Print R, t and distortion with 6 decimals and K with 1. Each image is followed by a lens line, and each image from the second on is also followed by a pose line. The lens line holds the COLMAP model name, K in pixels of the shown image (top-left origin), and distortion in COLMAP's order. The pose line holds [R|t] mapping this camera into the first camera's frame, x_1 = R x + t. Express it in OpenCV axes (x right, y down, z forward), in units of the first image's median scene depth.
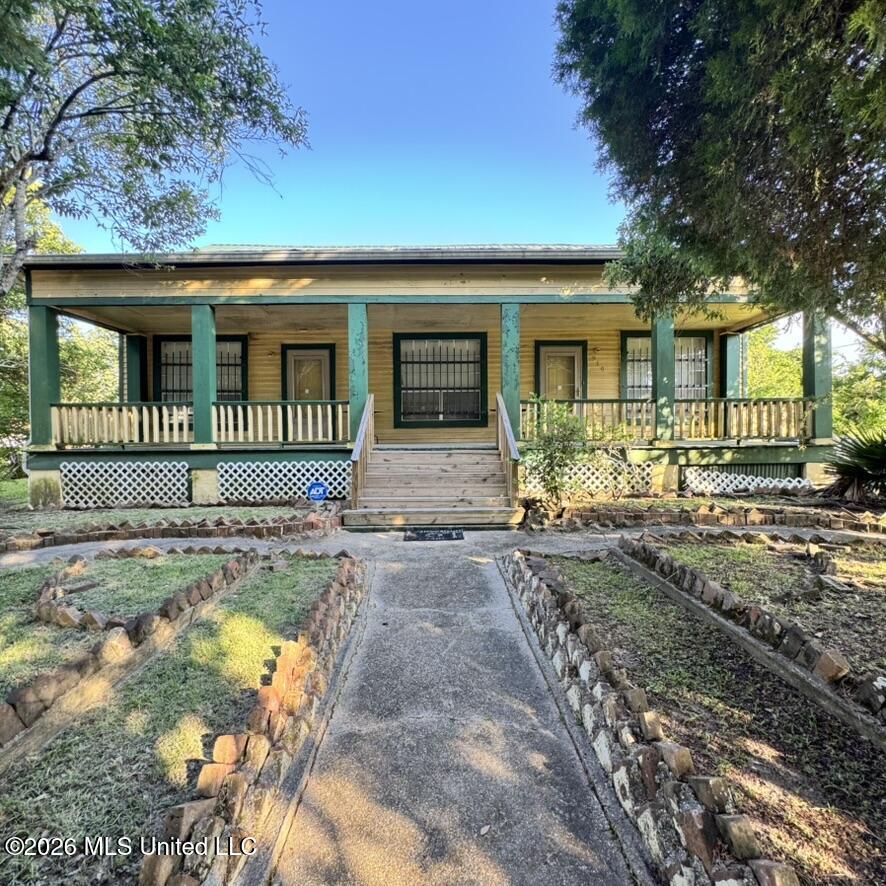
lens RADIAL K [[473.4, 0, 443.8], [0, 473.4, 443.4], [0, 0, 1]] dist [-0.002029, -0.000795]
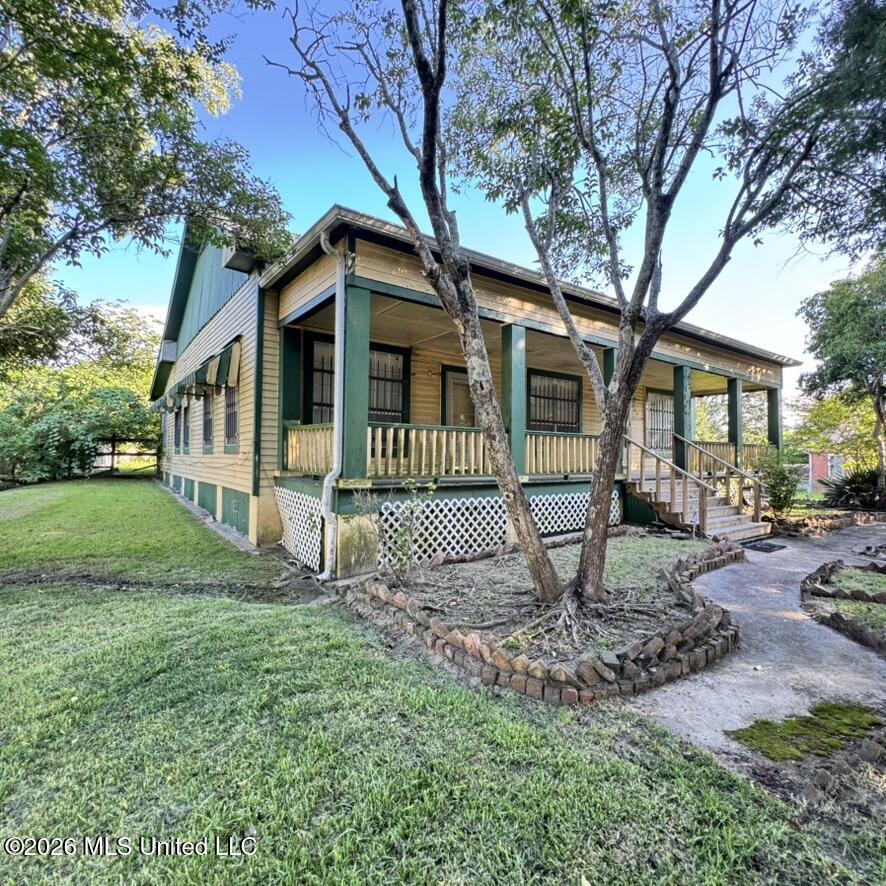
lens RADIAL K [[473.4, 0, 448.1], [0, 473.4, 440.8], [0, 0, 1]] dist [-0.002029, -0.000795]
pose [[0.801894, 0.036009, 0.596381, -1.167956], [-0.009528, 0.998826, -0.047497, -0.022189], [-0.597391, 0.032405, 0.801295, 0.341642]]
